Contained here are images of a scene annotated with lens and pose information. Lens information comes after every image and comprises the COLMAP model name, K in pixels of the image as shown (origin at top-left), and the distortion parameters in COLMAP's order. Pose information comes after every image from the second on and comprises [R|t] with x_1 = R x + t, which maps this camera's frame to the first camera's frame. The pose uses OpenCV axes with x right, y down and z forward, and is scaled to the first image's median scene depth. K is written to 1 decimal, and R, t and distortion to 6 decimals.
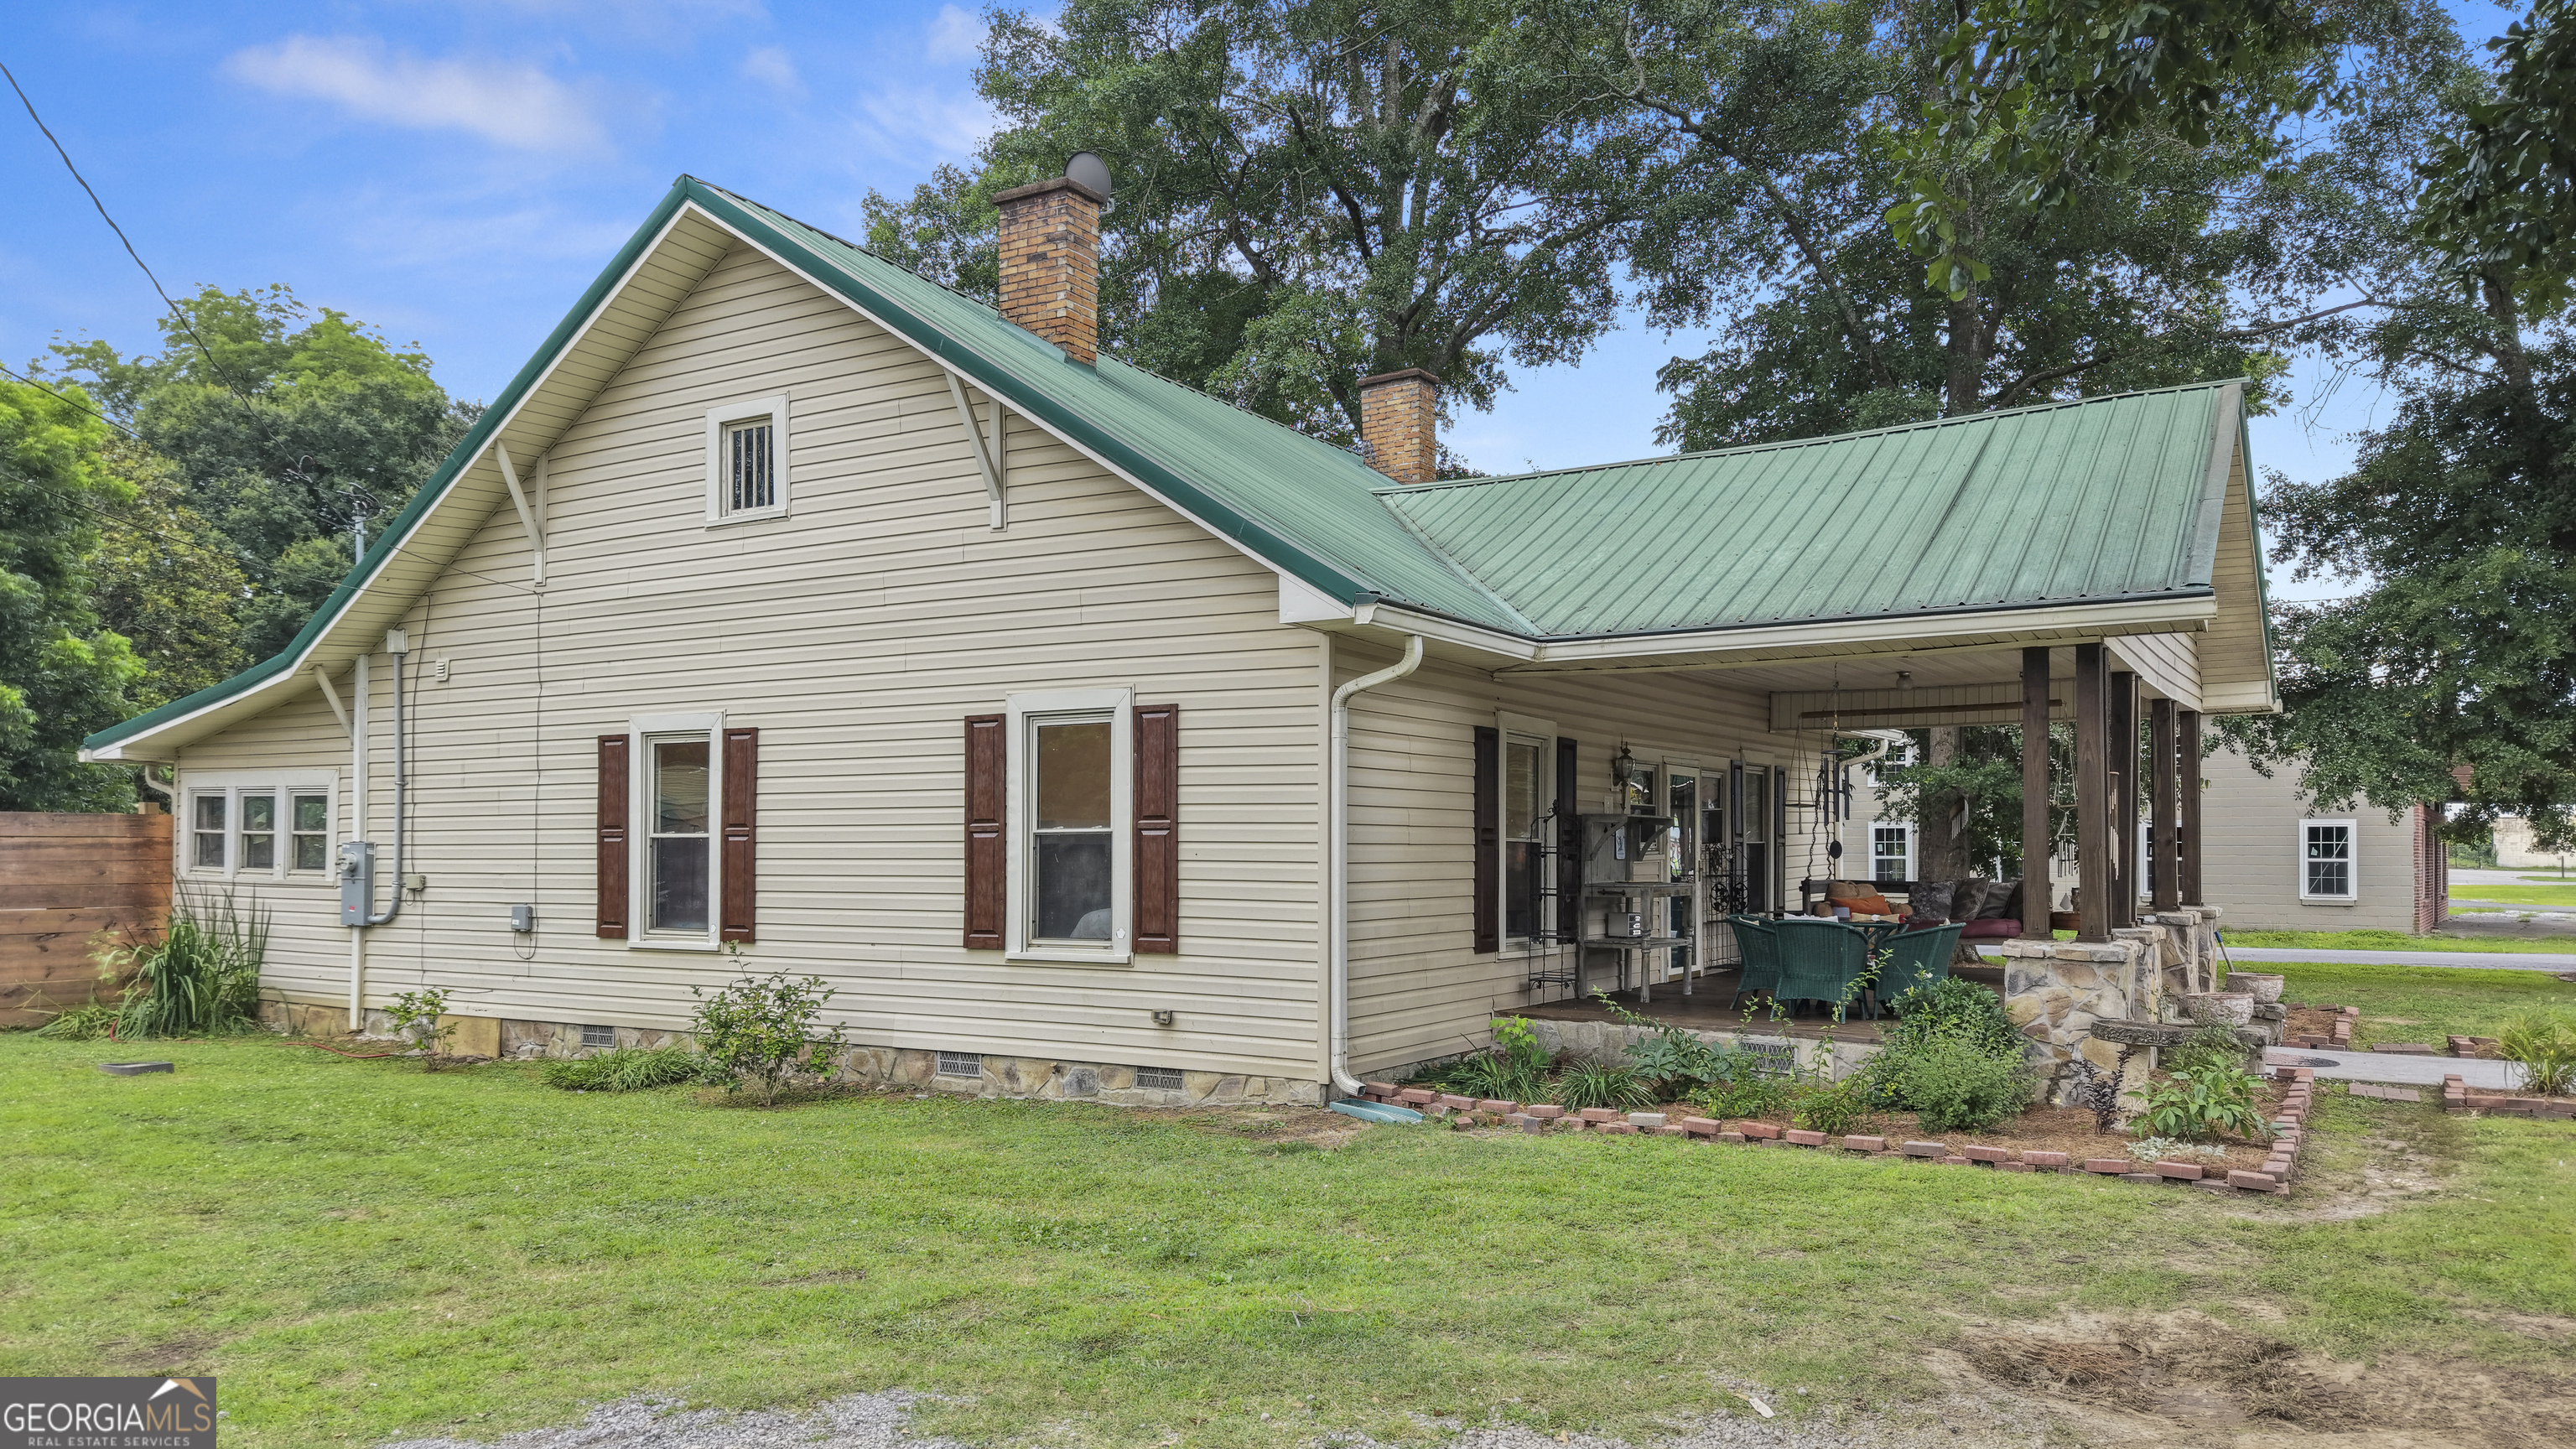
lens RADIAL K [[1775.1, 0, 1295.6], [0, 1775.1, 705.4], [0, 0, 1]] dist [0.026724, -0.025795]
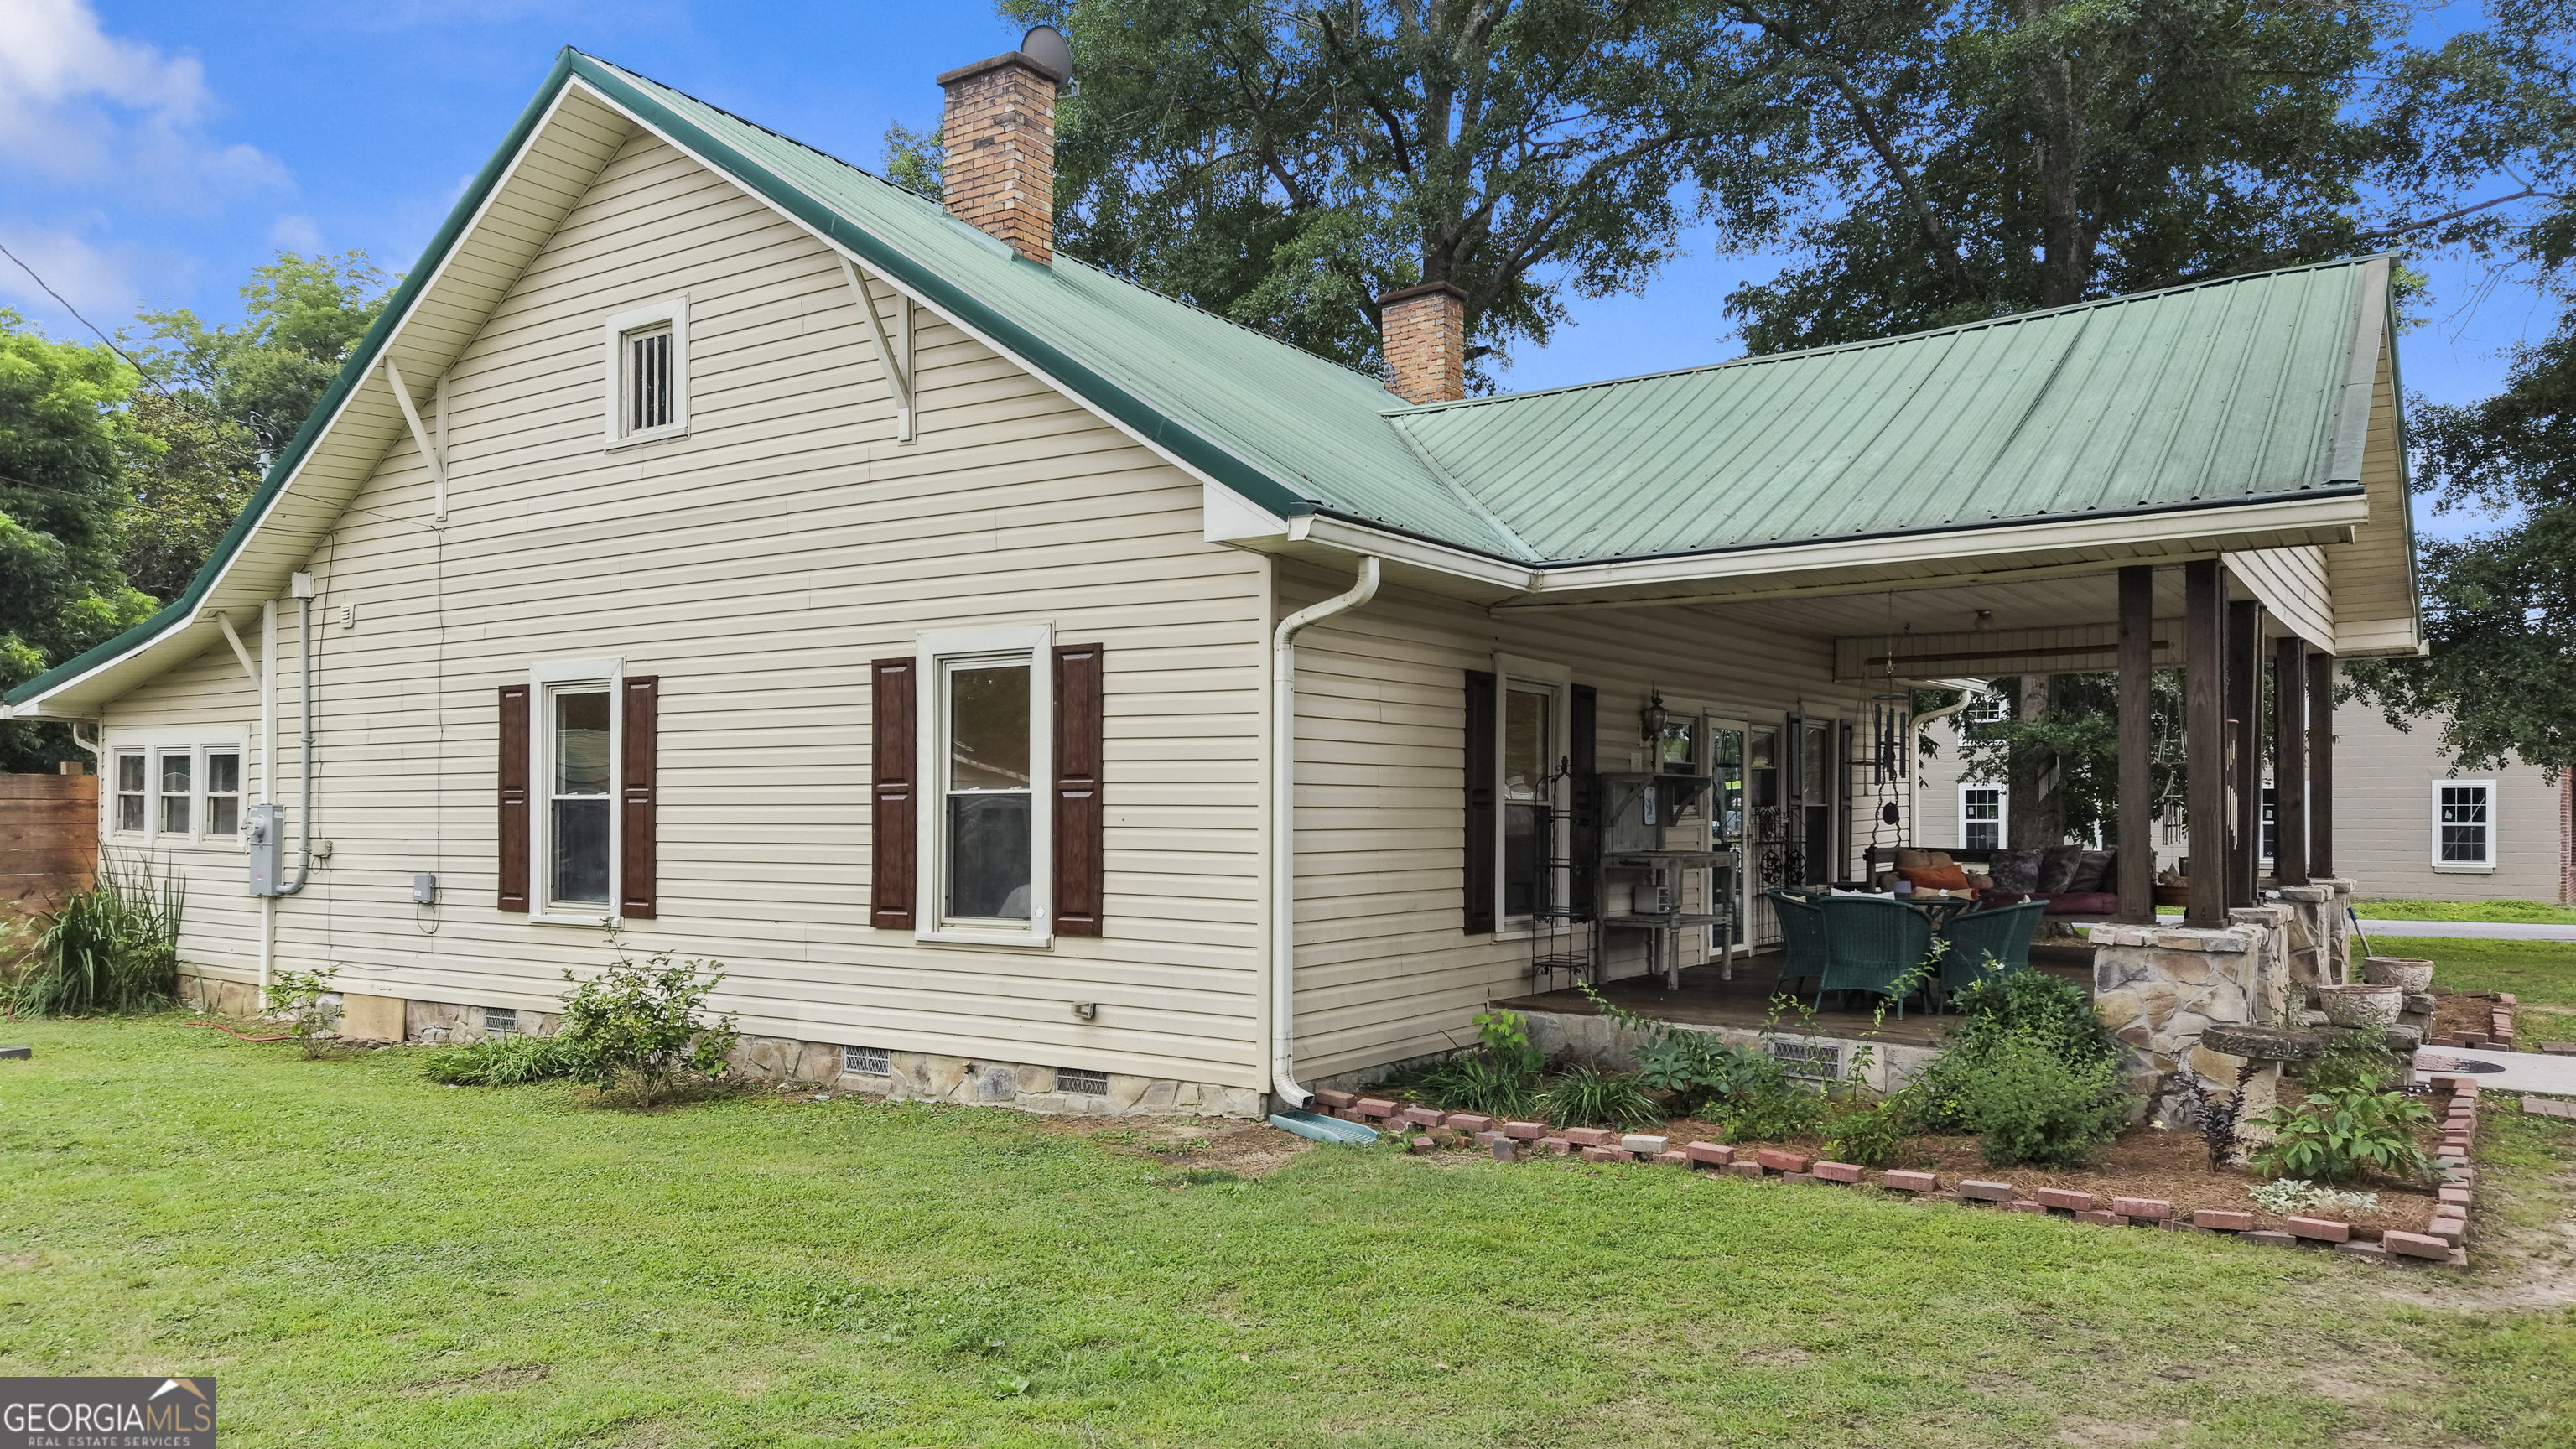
lens RADIAL K [[1775.1, 0, 1295.6], [0, 1775.1, 705.4], [0, 0, 1]] dist [0.026724, -0.025795]
pose [[0.998763, -0.002853, -0.049647, 0.055001], [0.003890, 0.999776, 0.020801, 0.009684], [0.049577, -0.020968, 0.998550, 0.126232]]
